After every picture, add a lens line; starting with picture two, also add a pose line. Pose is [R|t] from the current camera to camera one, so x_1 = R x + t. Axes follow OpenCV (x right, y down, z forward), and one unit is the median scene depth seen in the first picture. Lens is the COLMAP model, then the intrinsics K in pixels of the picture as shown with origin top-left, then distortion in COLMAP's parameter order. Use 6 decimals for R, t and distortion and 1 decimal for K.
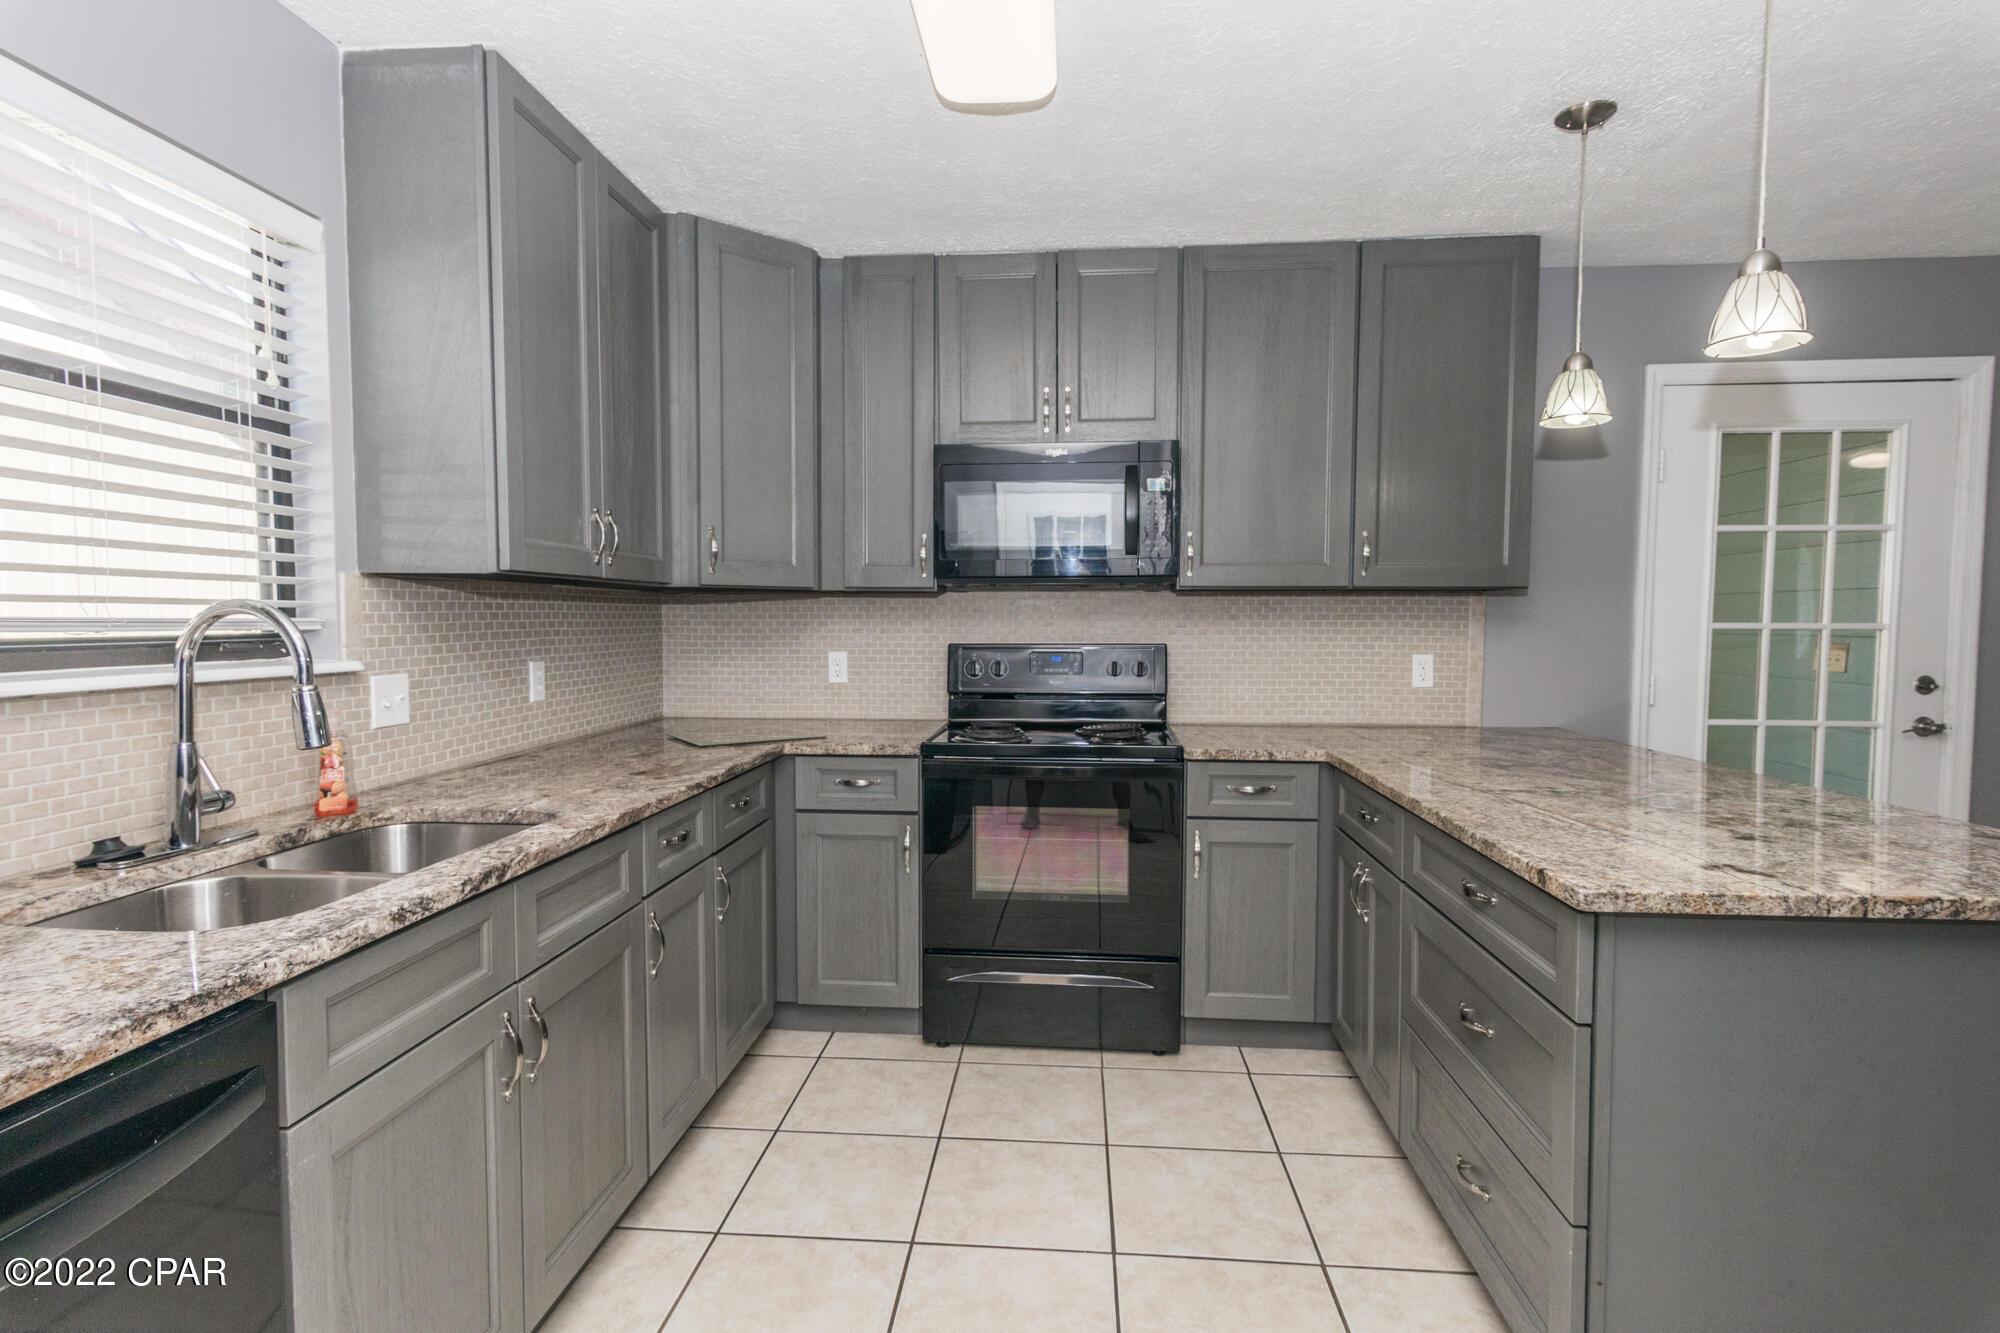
lens RADIAL K [[984.6, 0, 992.9], [0, 984.6, 669.4], [0, 0, 1]] dist [0.003186, -0.000610]
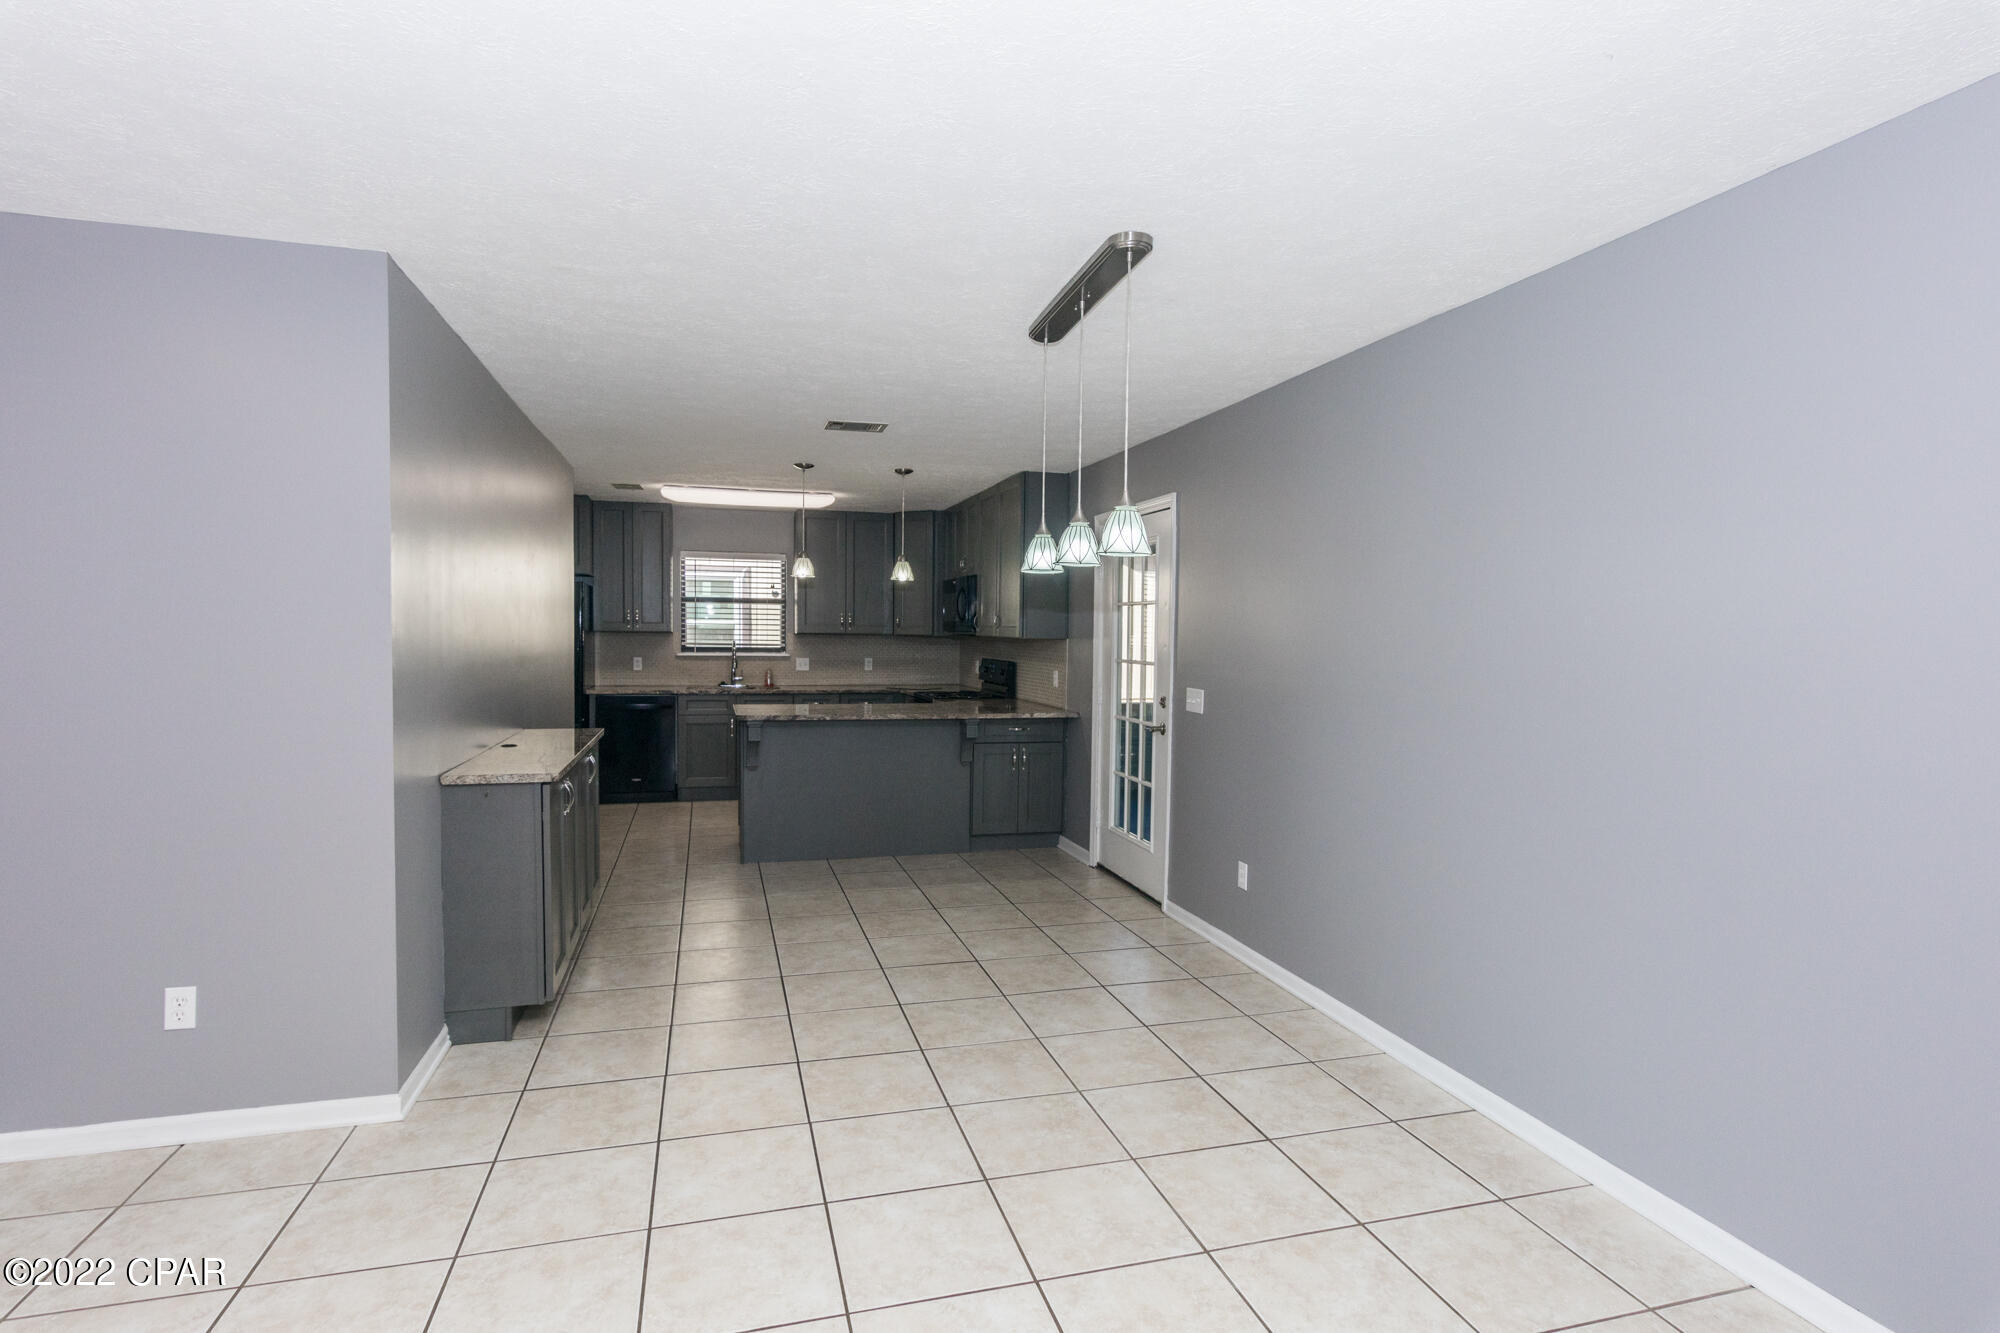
lens RADIAL K [[992.9, 0, 988.3], [0, 992.9, 670.5], [0, 0, 1]] dist [0.009398, -0.000168]
pose [[0.350560, 0.040910, -0.935646, 2.733416], [-0.060761, 0.997934, 0.020868, -0.059323], [0.934567, 0.049535, 0.352322, 0.217045]]
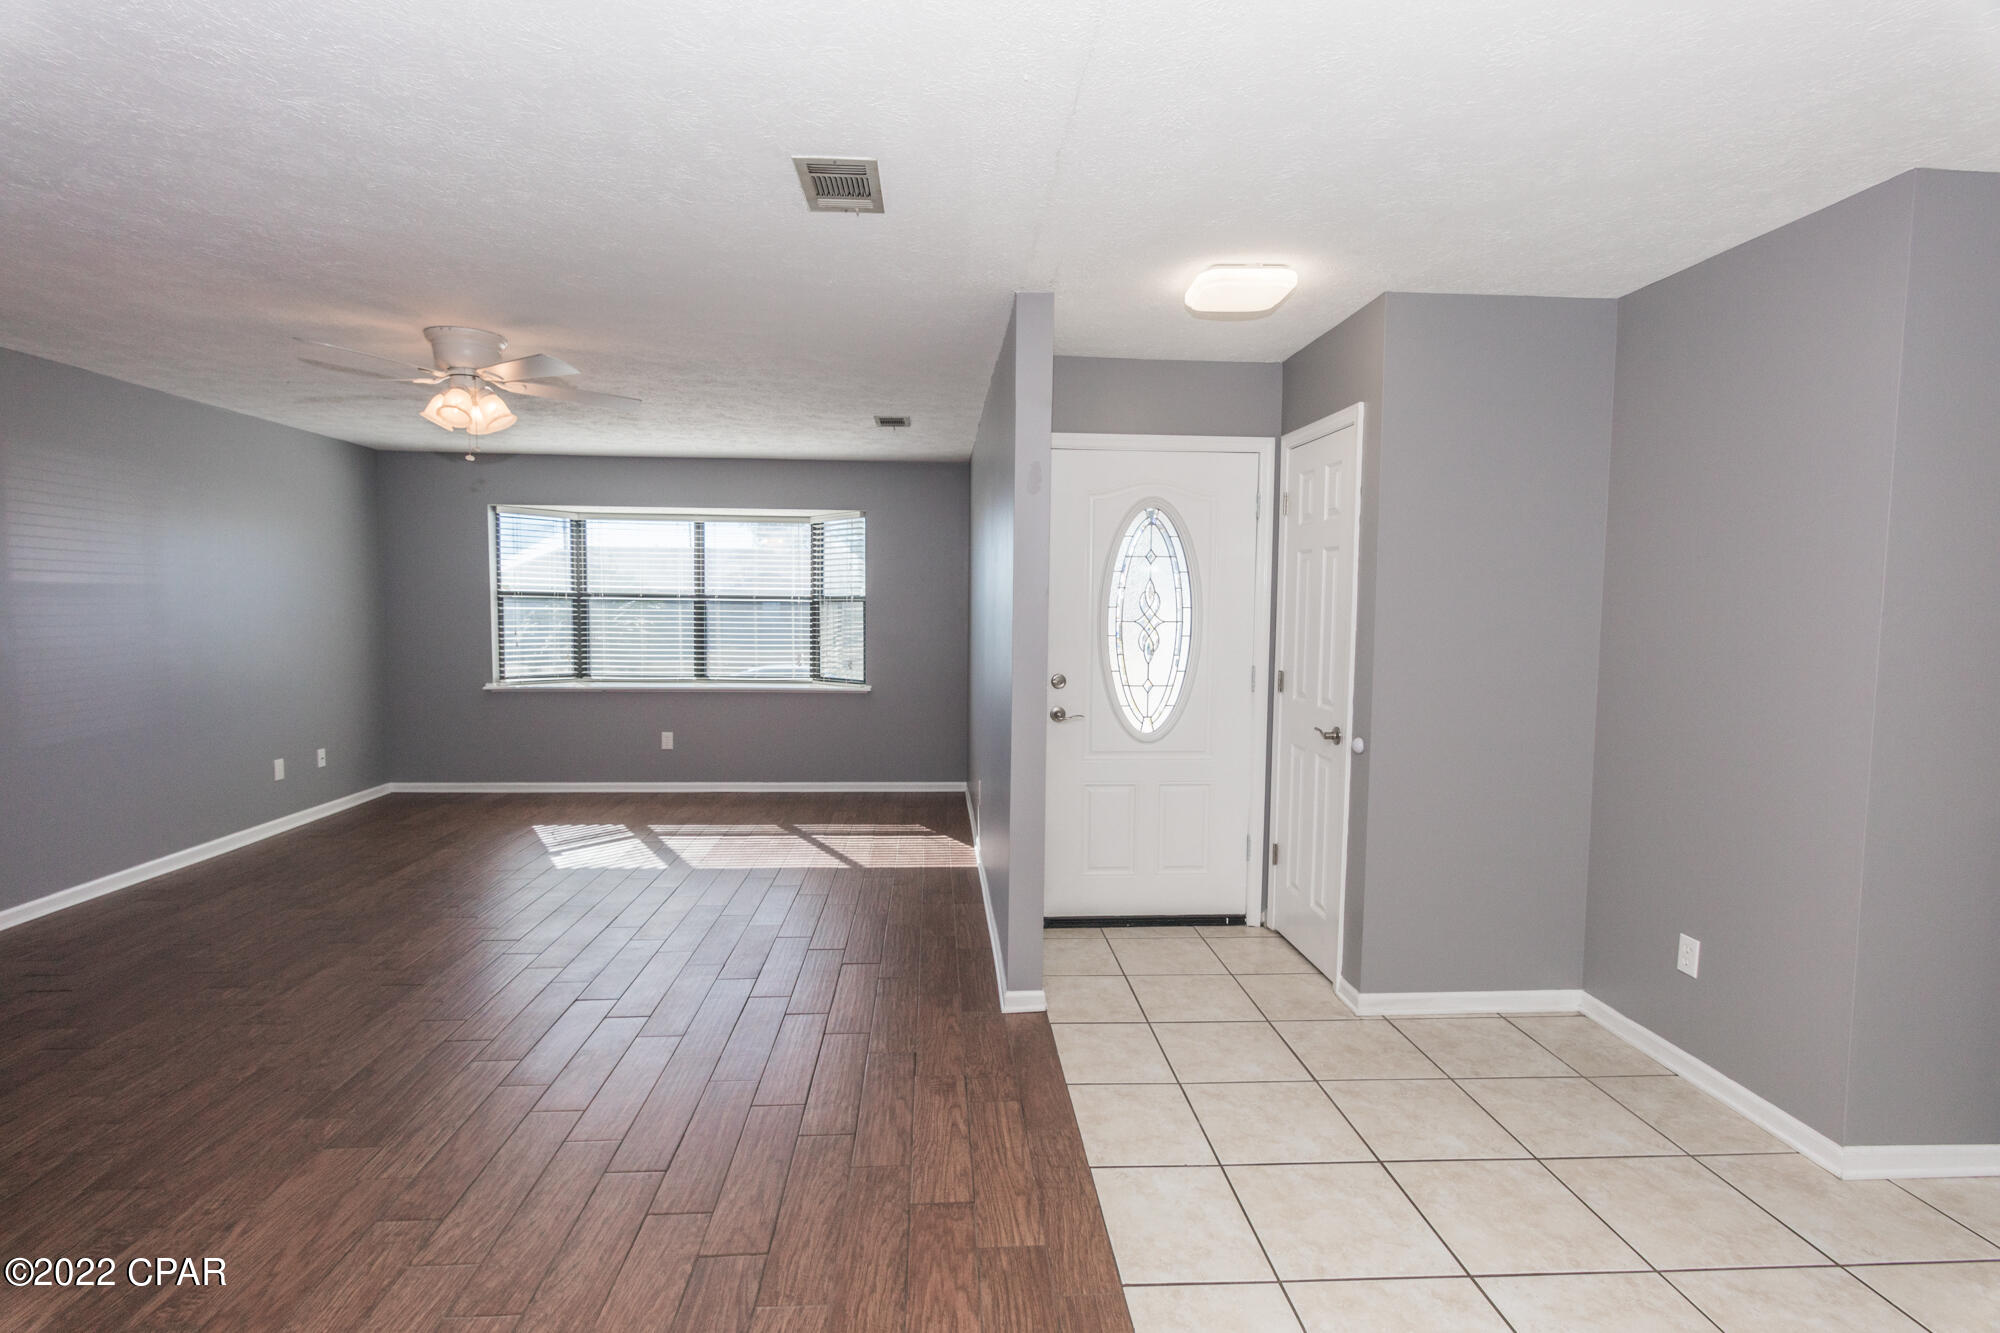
lens RADIAL K [[961.8, 0, 992.3], [0, 961.8, 670.0], [0, 0, 1]] dist [0.003689, -0.000248]
pose [[-0.989451, 0.001024, -0.144865, 2.458272], [-0.016767, 0.992445, 0.121537, -0.086070], [0.143895, 0.122684, -0.981959, 0.727386]]
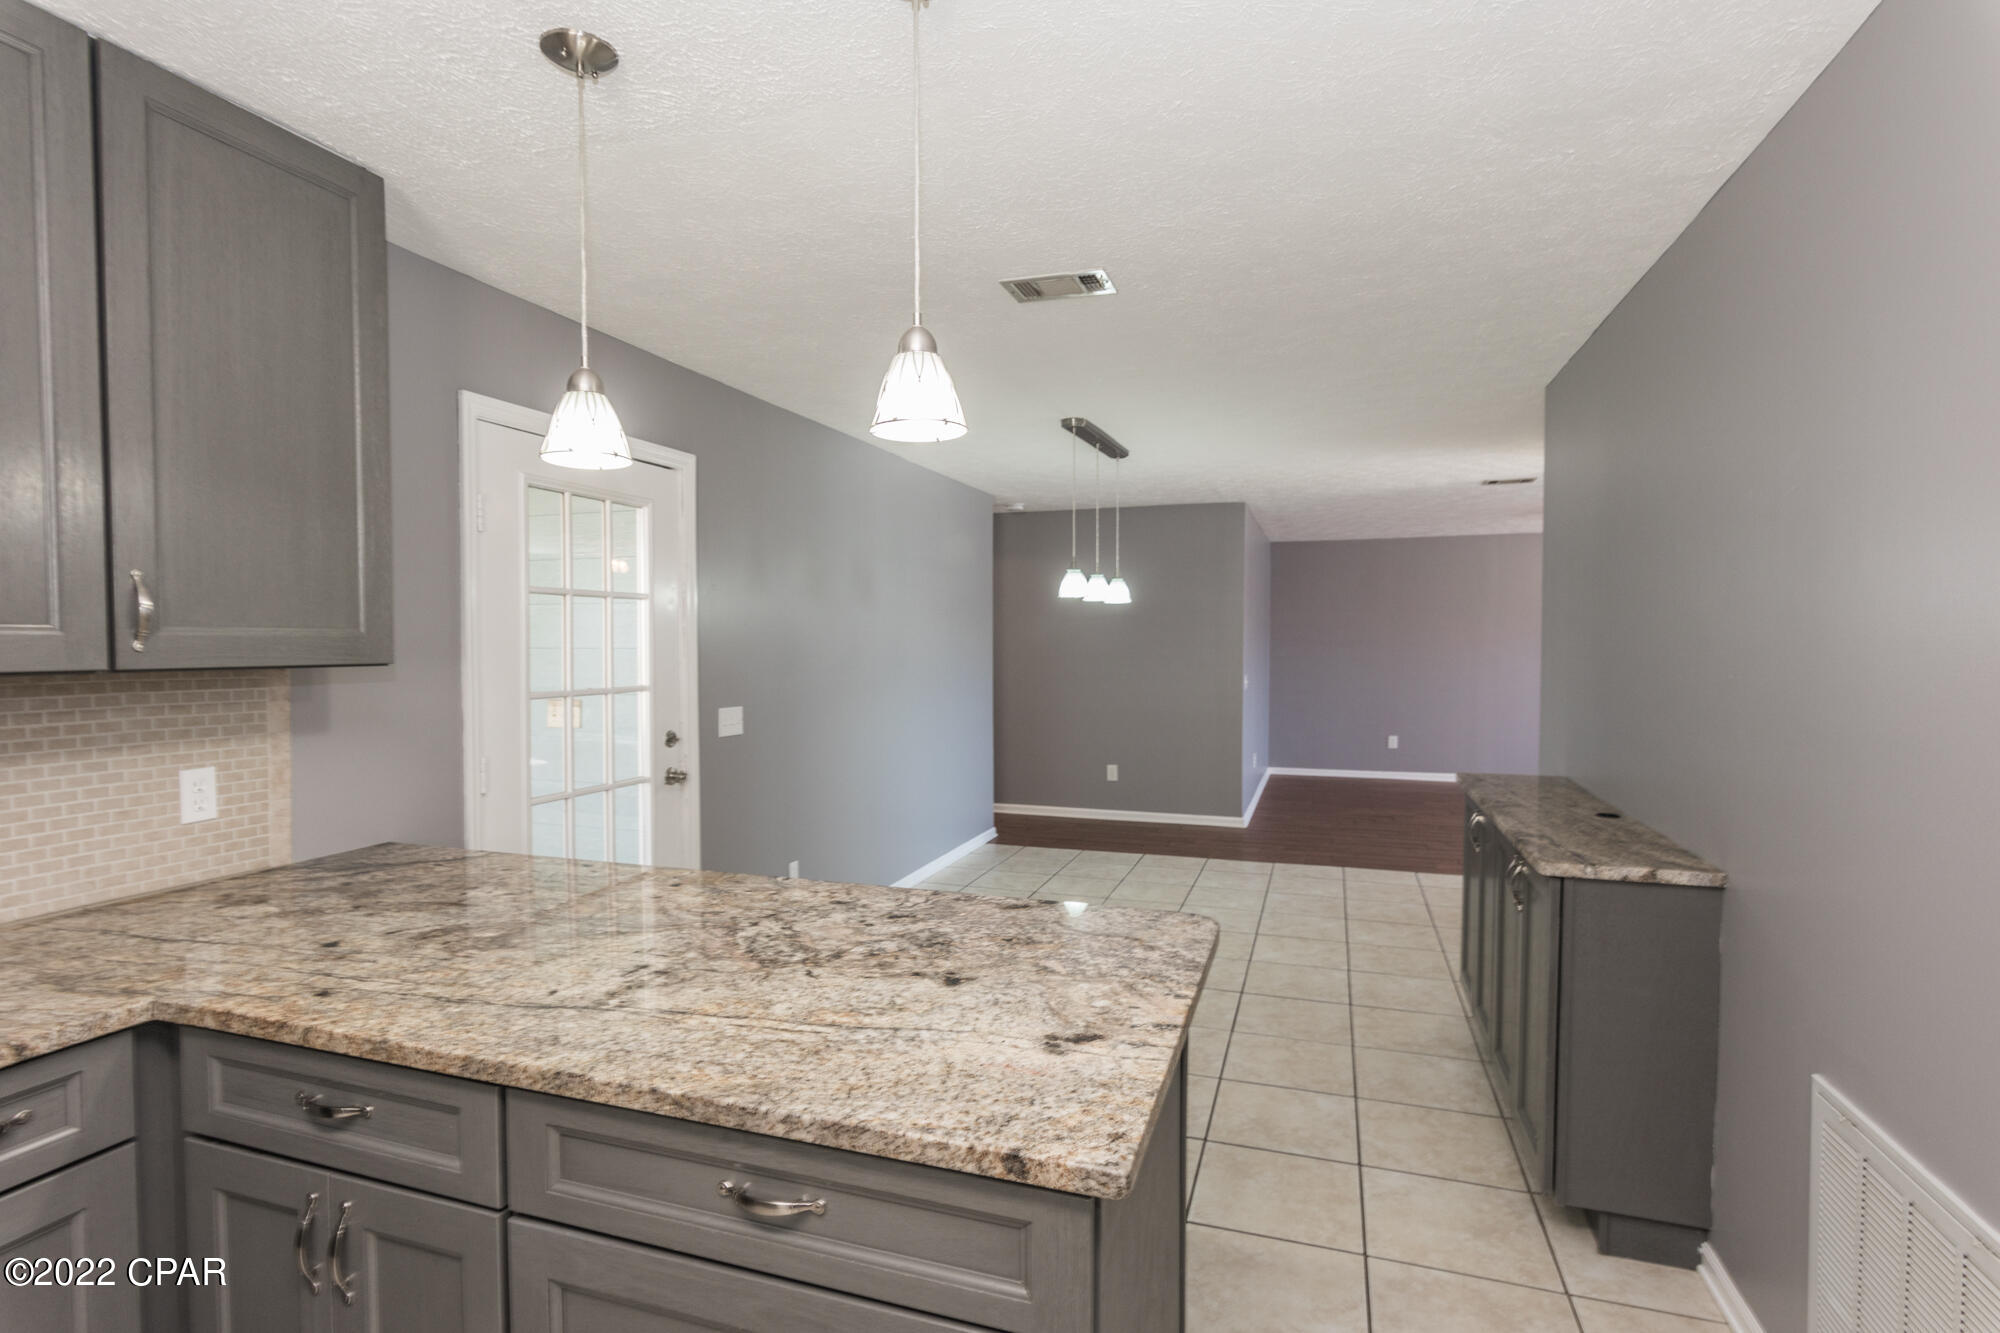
lens RADIAL K [[984.6, 0, 992.9], [0, 984.6, 669.4], [0, 0, 1]] dist [0.003186, -0.000610]
pose [[0.240084, -0.032494, 0.970208, -0.052657], [0.052331, 0.998420, 0.020489, -0.078049], [-0.969341, 0.045853, 0.241405, 0.442411]]
